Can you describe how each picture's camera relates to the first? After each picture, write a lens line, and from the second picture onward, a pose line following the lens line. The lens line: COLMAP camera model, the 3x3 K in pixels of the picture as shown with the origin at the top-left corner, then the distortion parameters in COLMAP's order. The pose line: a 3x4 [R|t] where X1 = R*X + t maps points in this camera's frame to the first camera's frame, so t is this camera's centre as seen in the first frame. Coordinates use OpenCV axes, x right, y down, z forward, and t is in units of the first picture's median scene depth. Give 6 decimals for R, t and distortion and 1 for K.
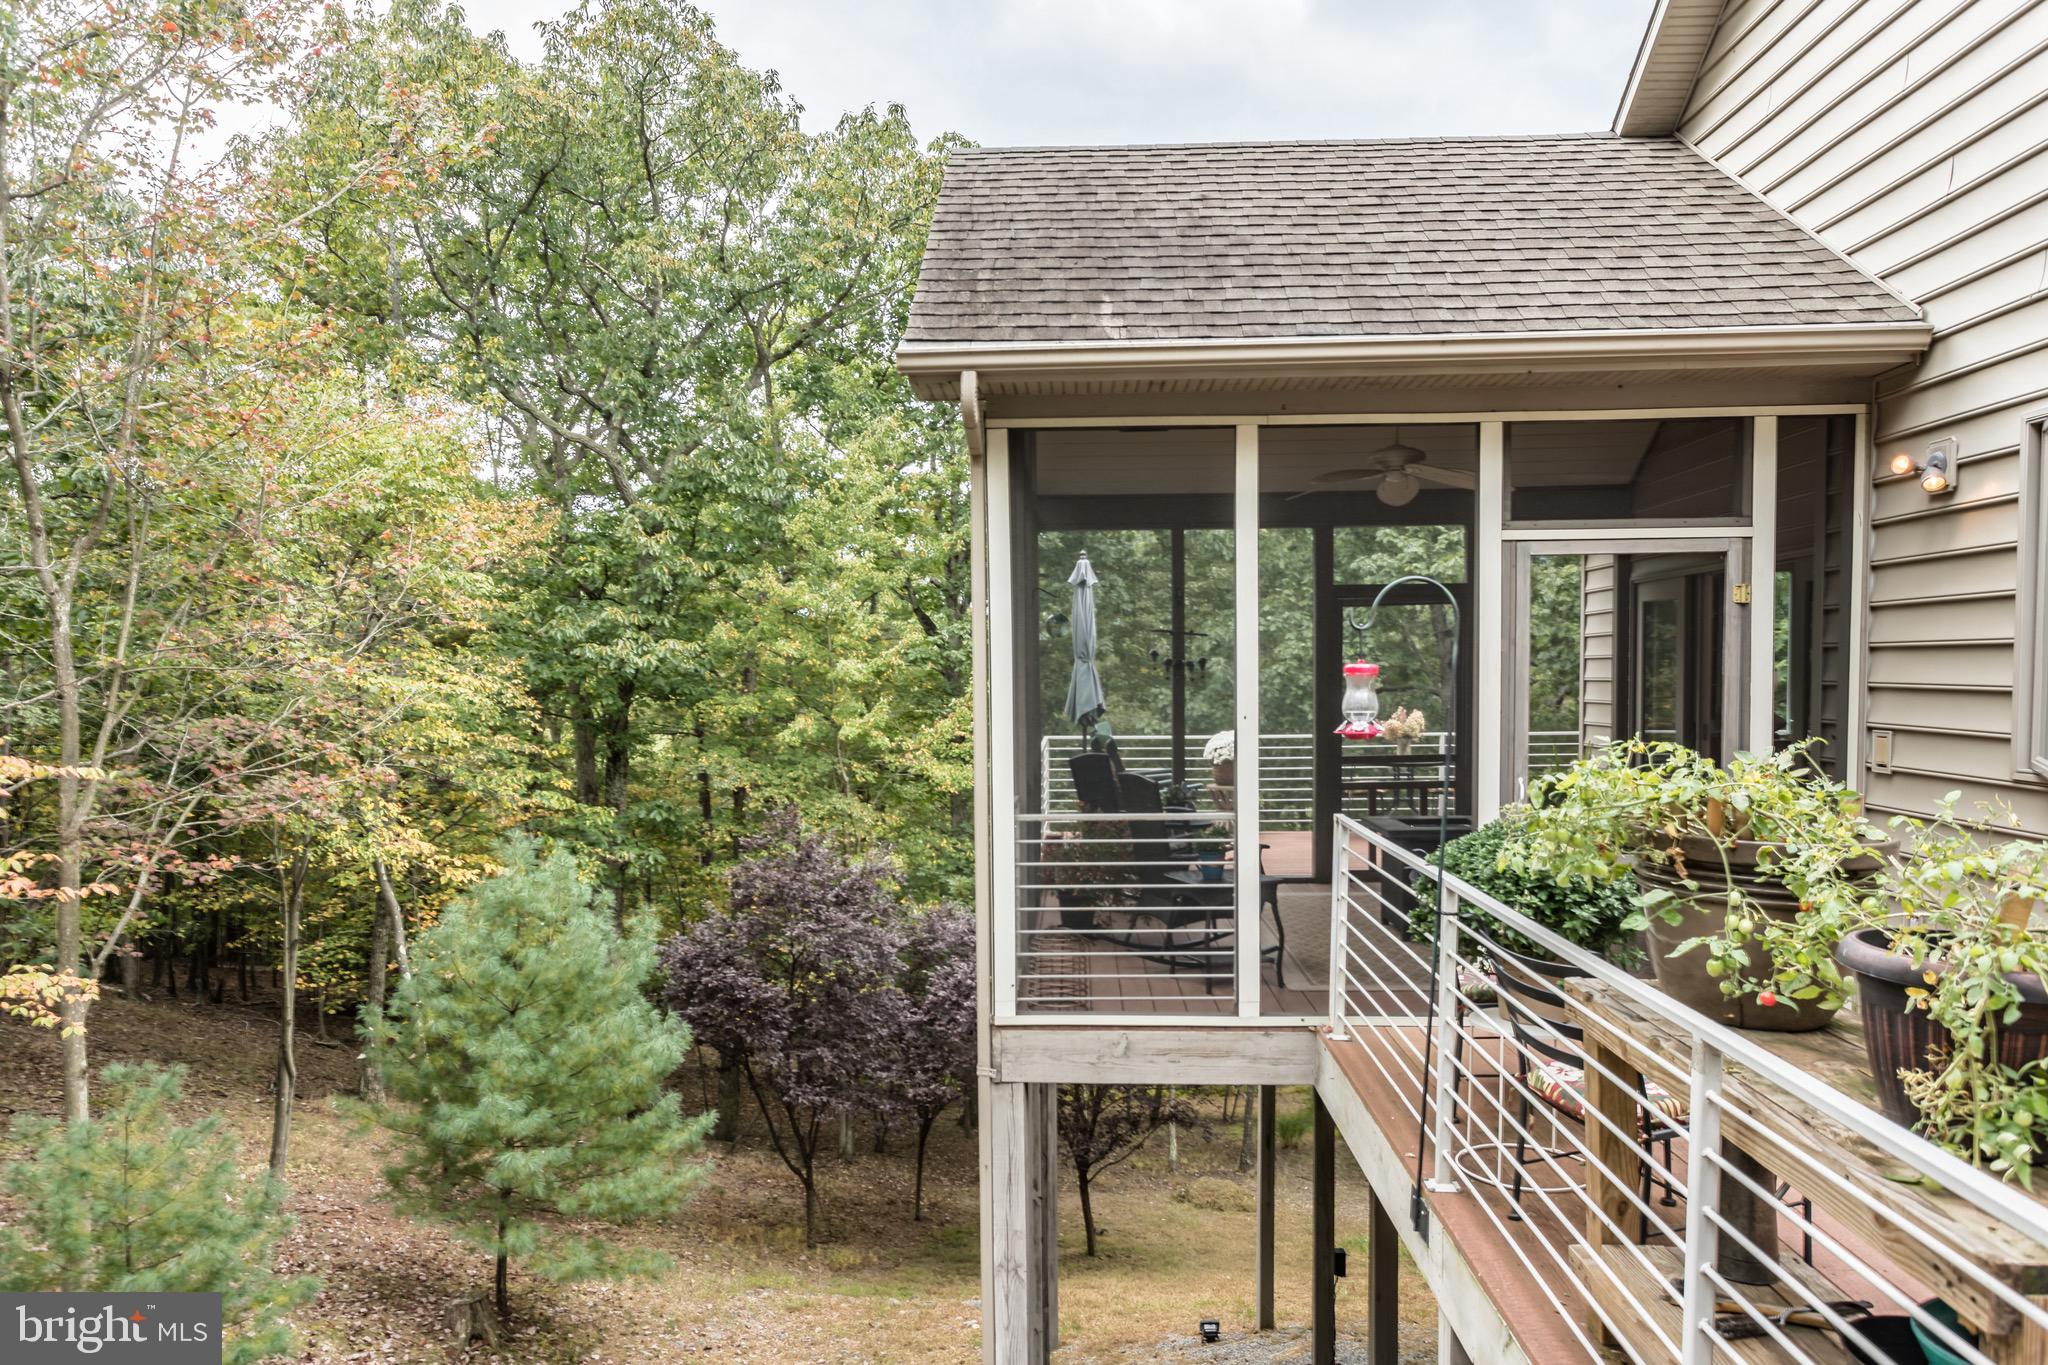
lens RADIAL K [[1412.9, 0, 1034.6], [0, 1412.9, 739.6], [0, 0, 1]] dist [0.011680, 0.013248]
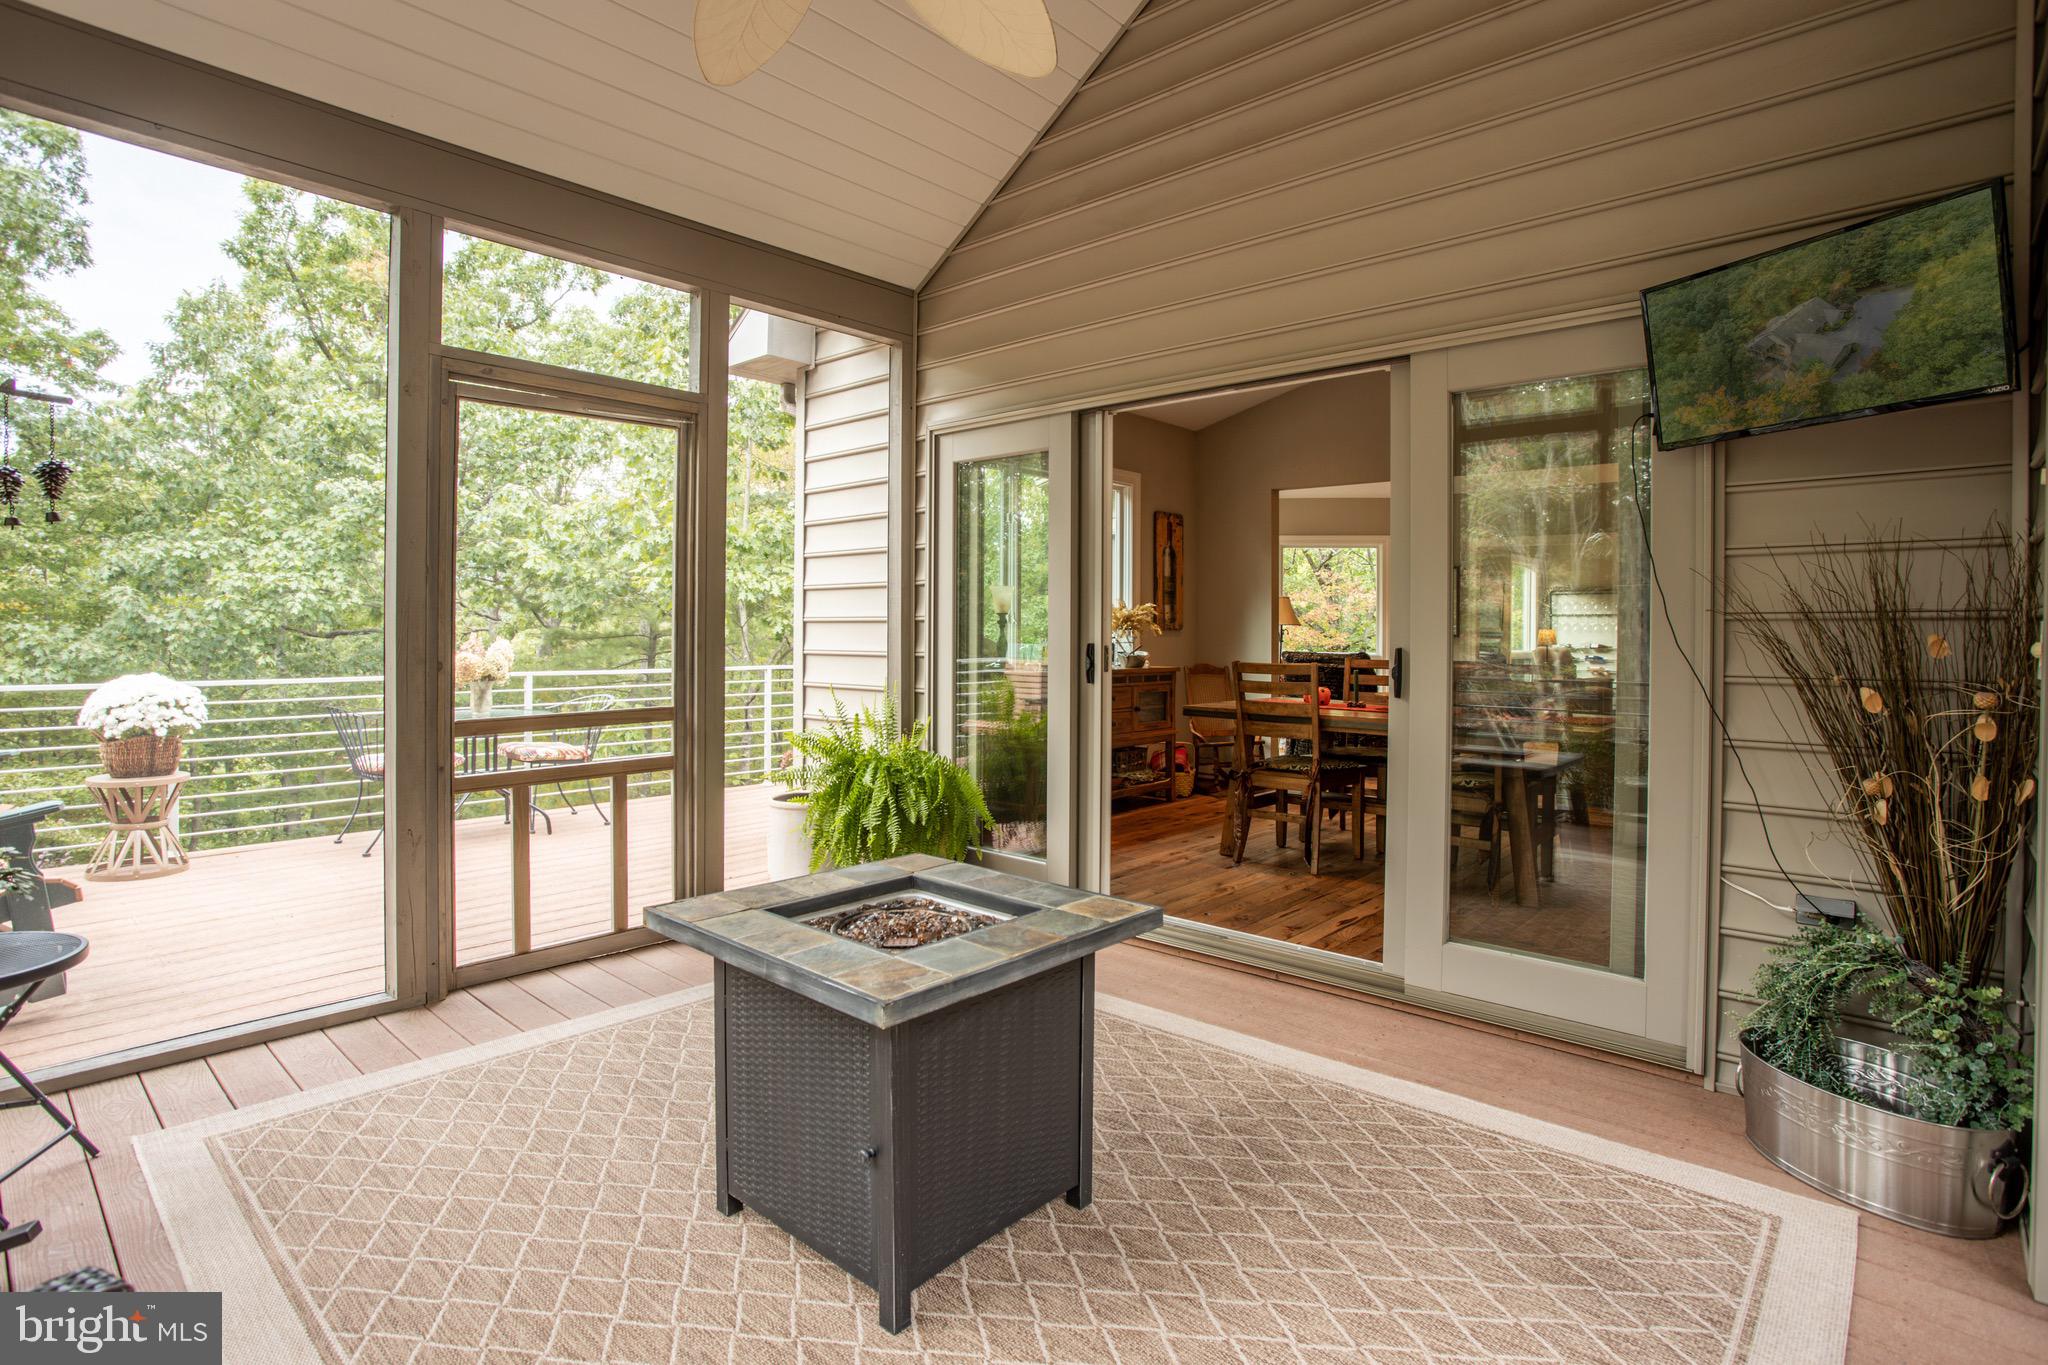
lens RADIAL K [[1008.3, 0, 981.4], [0, 1008.3, 632.7], [0, 0, 1]] dist [-0.017145, 0.000309]
pose [[0.667035, 0.012948, 0.744913, 0.152429], [0.022589, 0.999038, -0.037592, -0.000630], [-0.744683, 0.041902, 0.666101, 1.136039]]
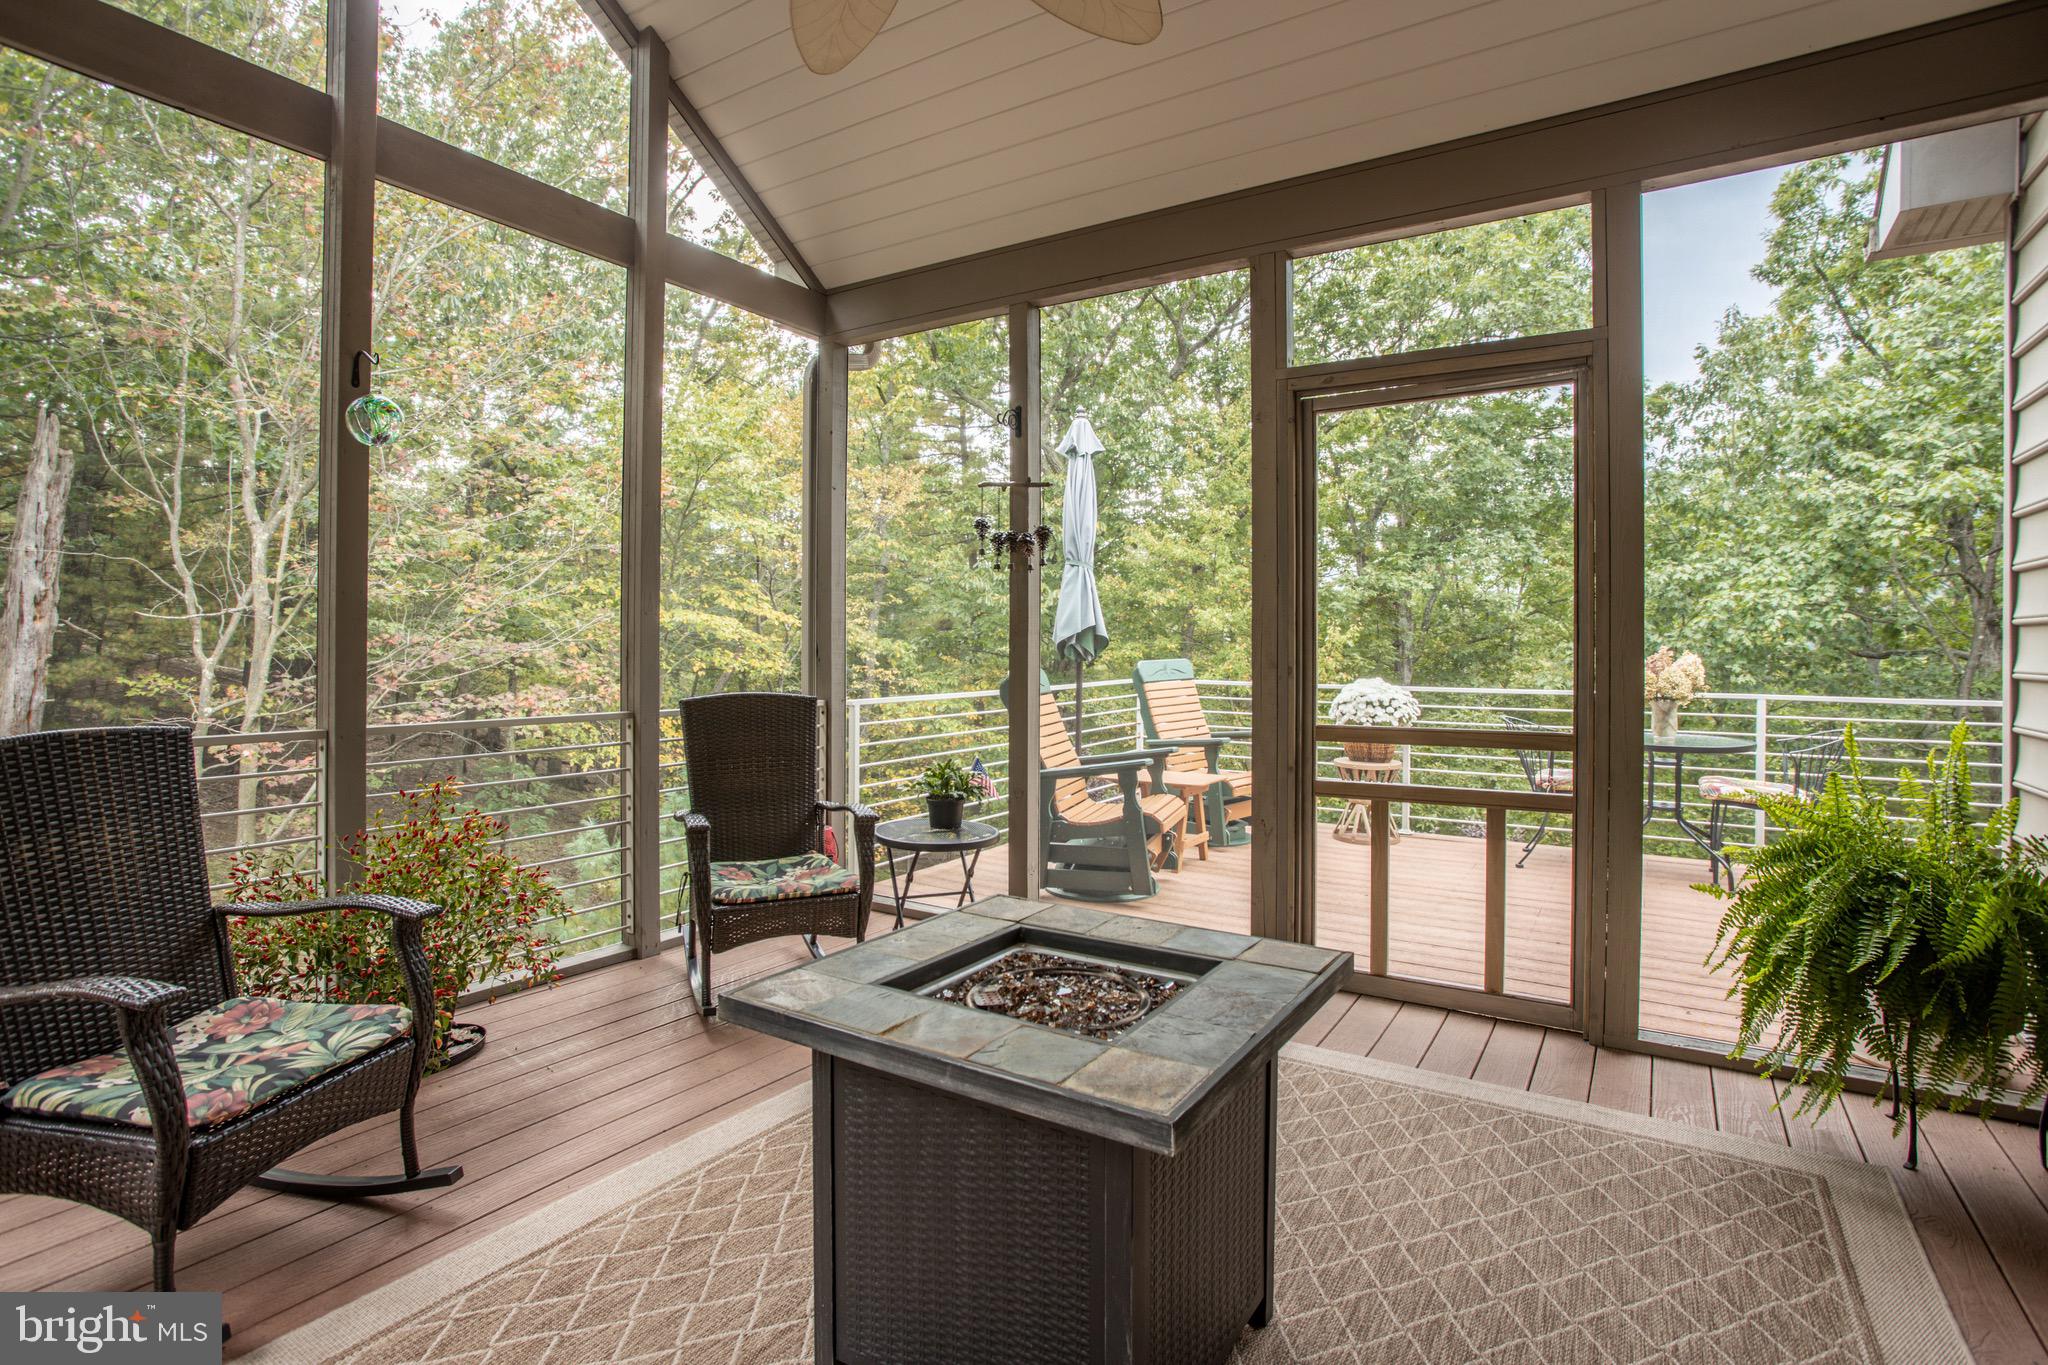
lens RADIAL K [[1008.3, 0, 1062.3], [0, 1008.3, 641.4], [0, 0, 1]] dist [-0.017145, 0.000309]
pose [[0.872637, 0.016276, -0.488098, 0.537642], [-0.039294, 0.998544, -0.036954, -0.000410], [0.486786, 0.051427, 0.872006, 1.146884]]
